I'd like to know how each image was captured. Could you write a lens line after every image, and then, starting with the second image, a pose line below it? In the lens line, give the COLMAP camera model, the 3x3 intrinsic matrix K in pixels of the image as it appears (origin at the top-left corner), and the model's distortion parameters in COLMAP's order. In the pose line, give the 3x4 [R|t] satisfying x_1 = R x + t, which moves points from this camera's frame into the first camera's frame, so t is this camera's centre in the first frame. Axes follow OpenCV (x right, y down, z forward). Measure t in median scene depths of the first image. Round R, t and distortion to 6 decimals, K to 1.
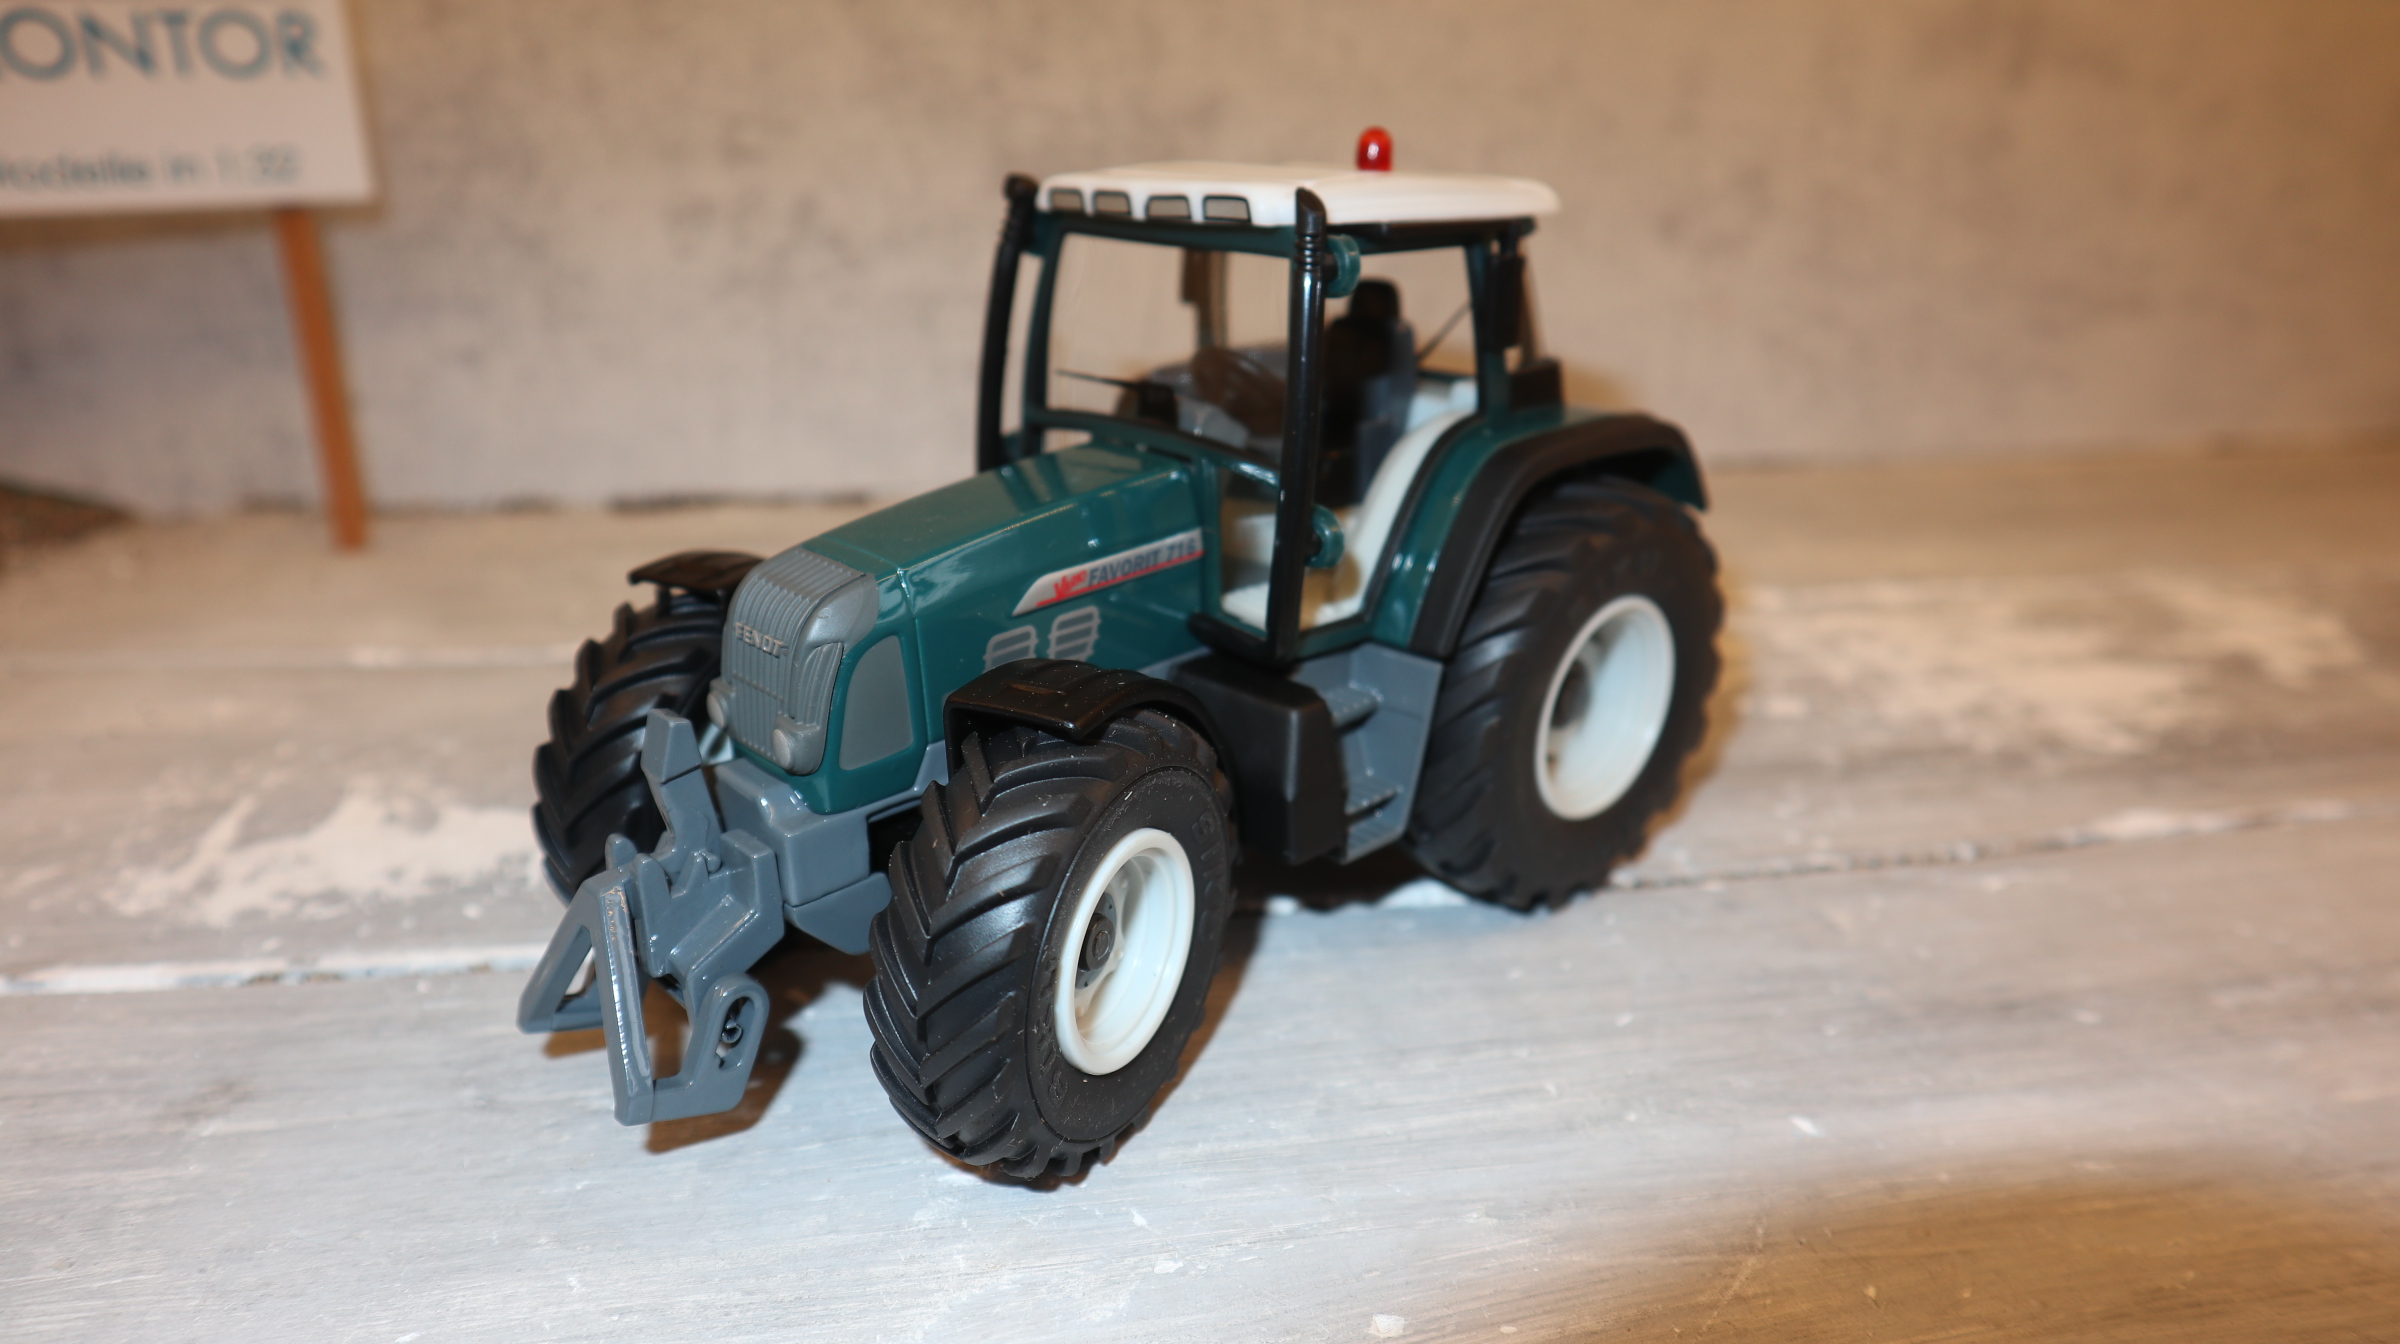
lens RADIAL K [[1699.8, 0, 1205.4], [0, 1699.8, 668.7], [0, 0, 1]] dist [-0.106214, 0.066118]
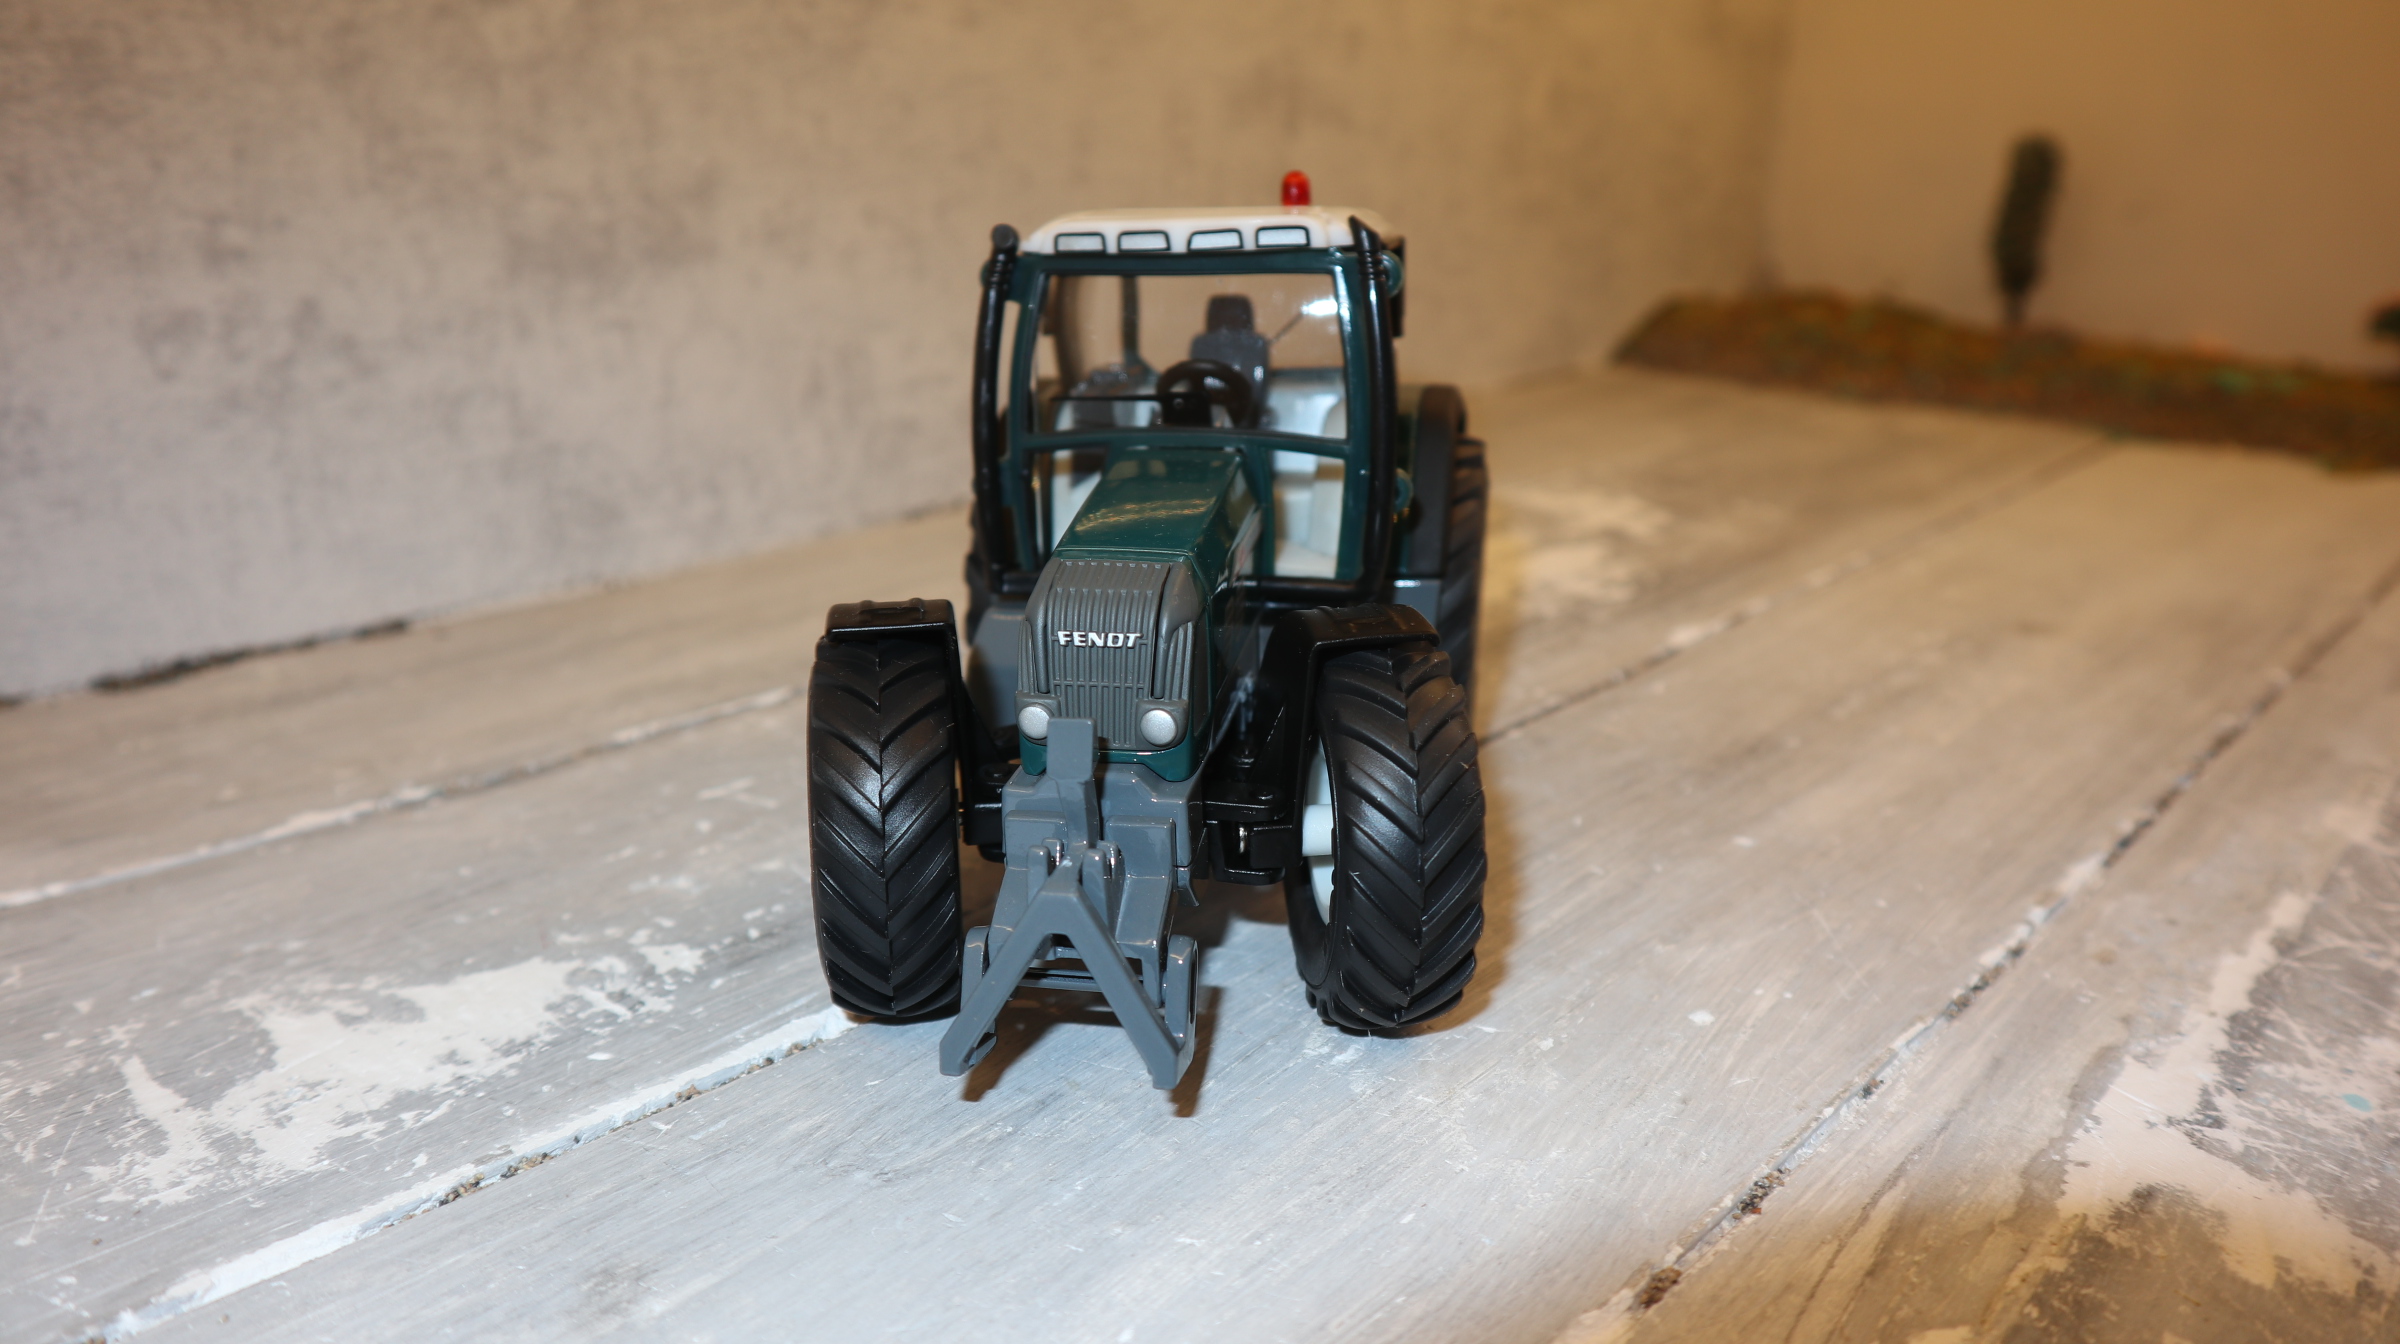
lens RADIAL K [[1699.8, 0, 1205.6], [0, 1699.8, 657.9], [0, 0, 1]] dist [-0.106214, 0.066118]
pose [[0.797832, -0.196193, 0.570064, -0.702801], [0.223744, 0.974395, 0.022207, -0.013064], [-0.559824, 0.109831, 0.821300, 0.051798]]
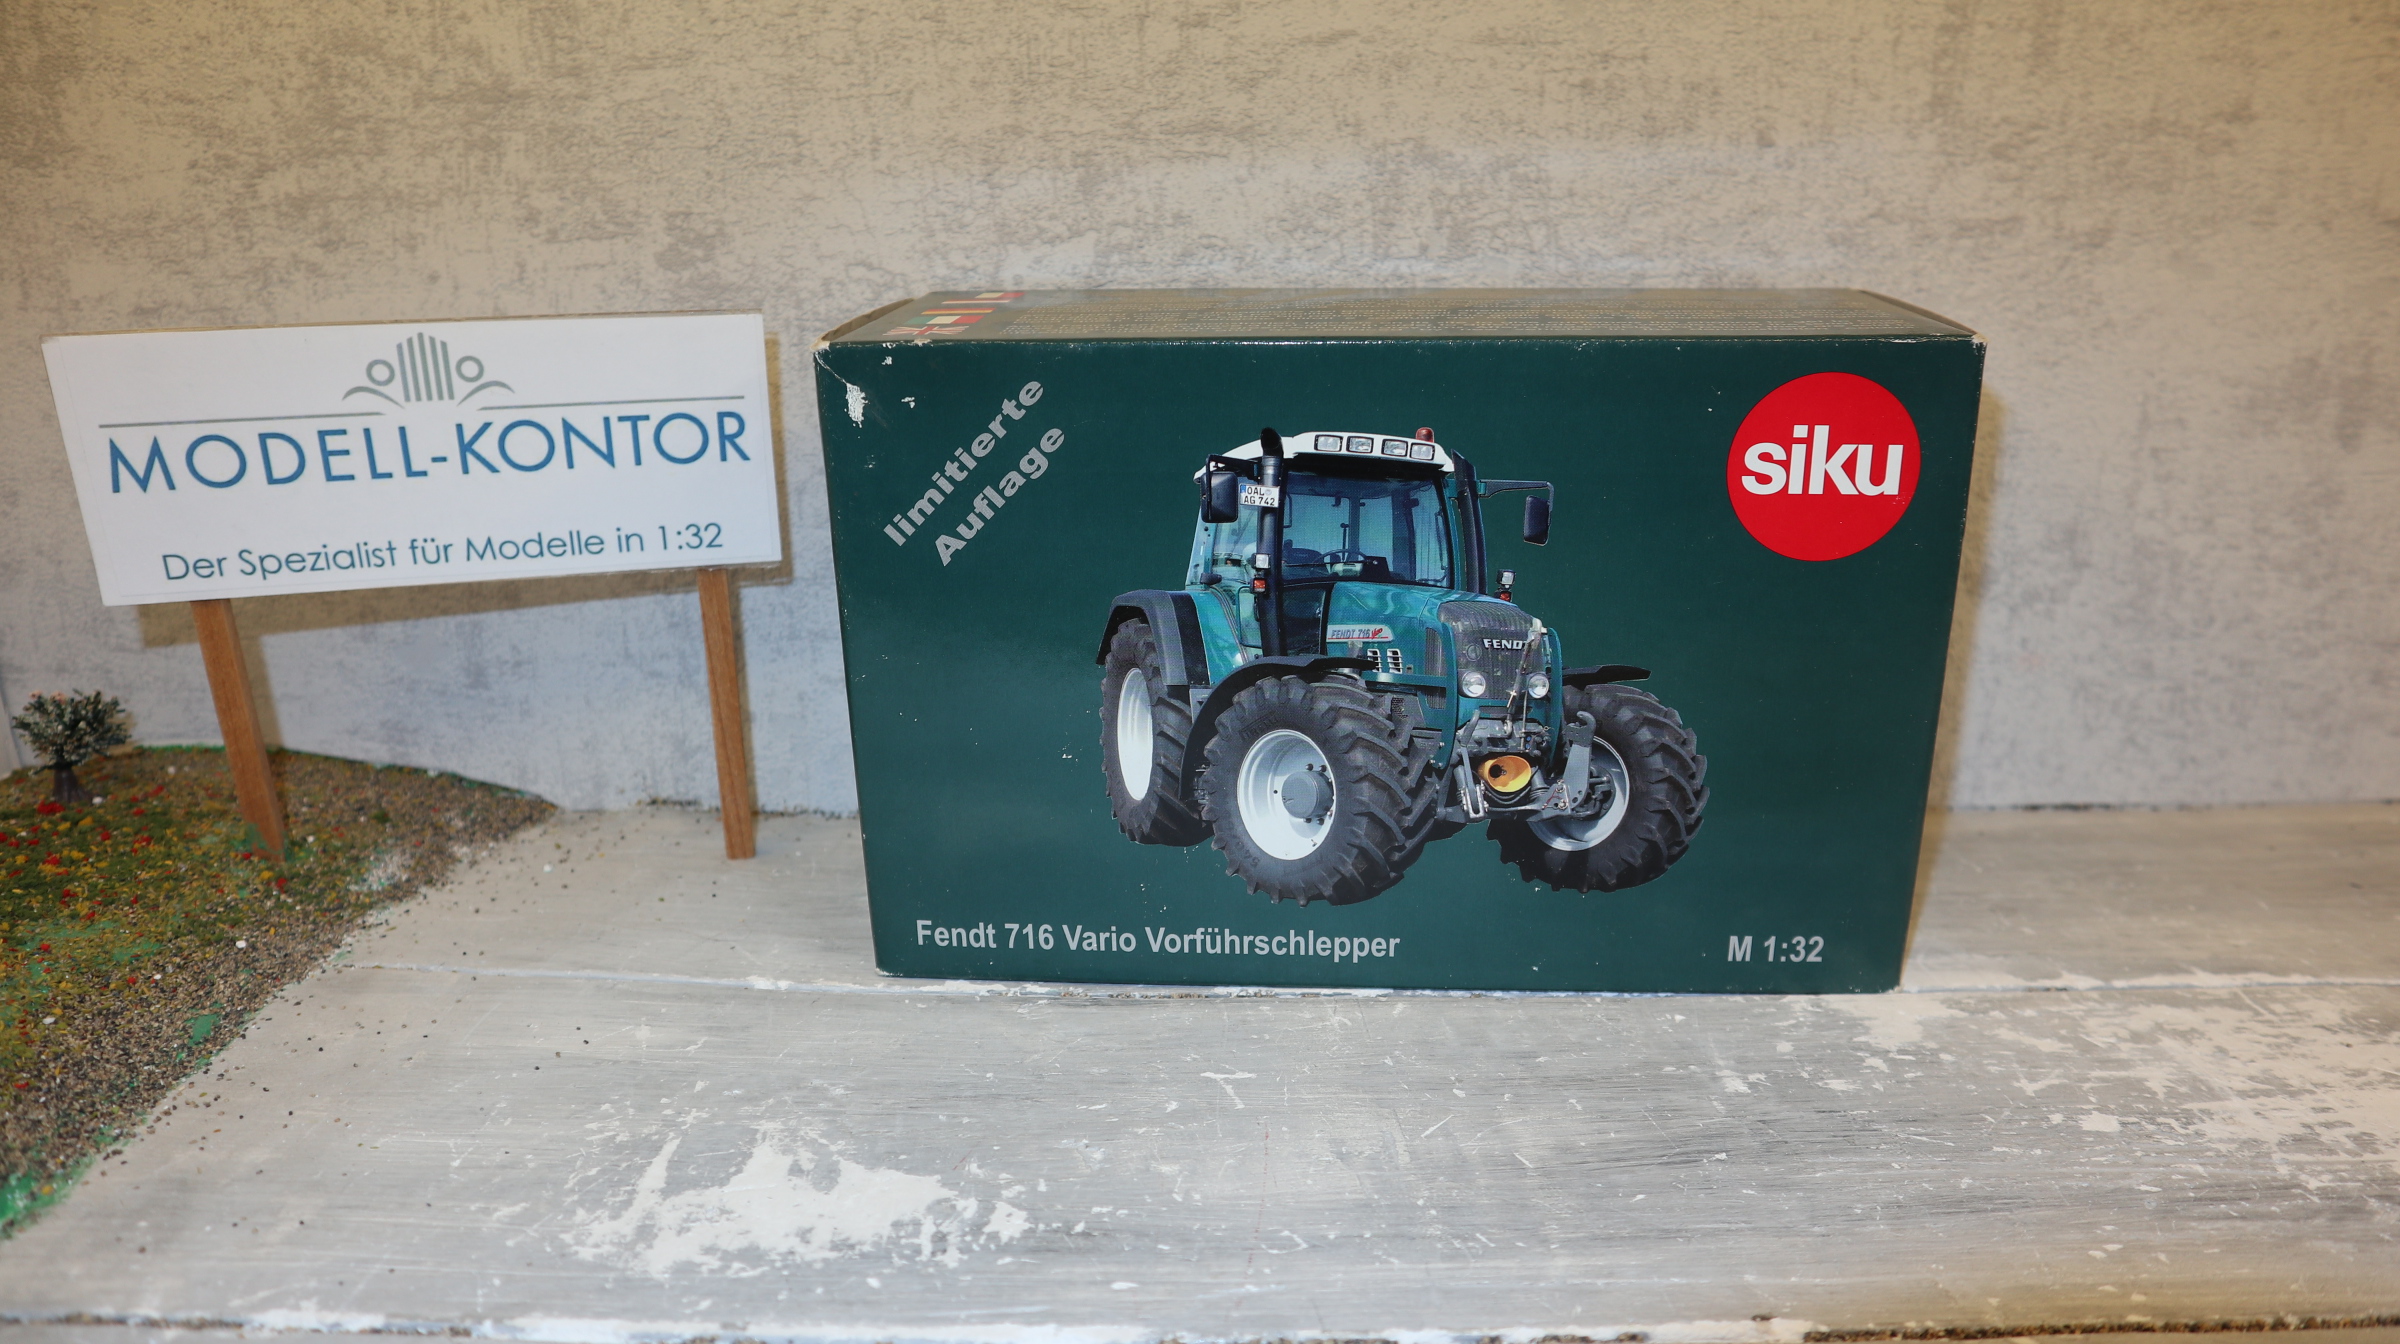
lens RADIAL K [[1699.8, 0, 1193.5], [0, 1699.8, 659.7], [0, 0, 1]] dist [-0.106214, 0.066118]
pose [[0.985637, 0.026905, -0.166721, -0.050210], [-0.042811, 0.994786, -0.092560, -0.194189], [0.163361, 0.098368, 0.981650, -0.132149]]
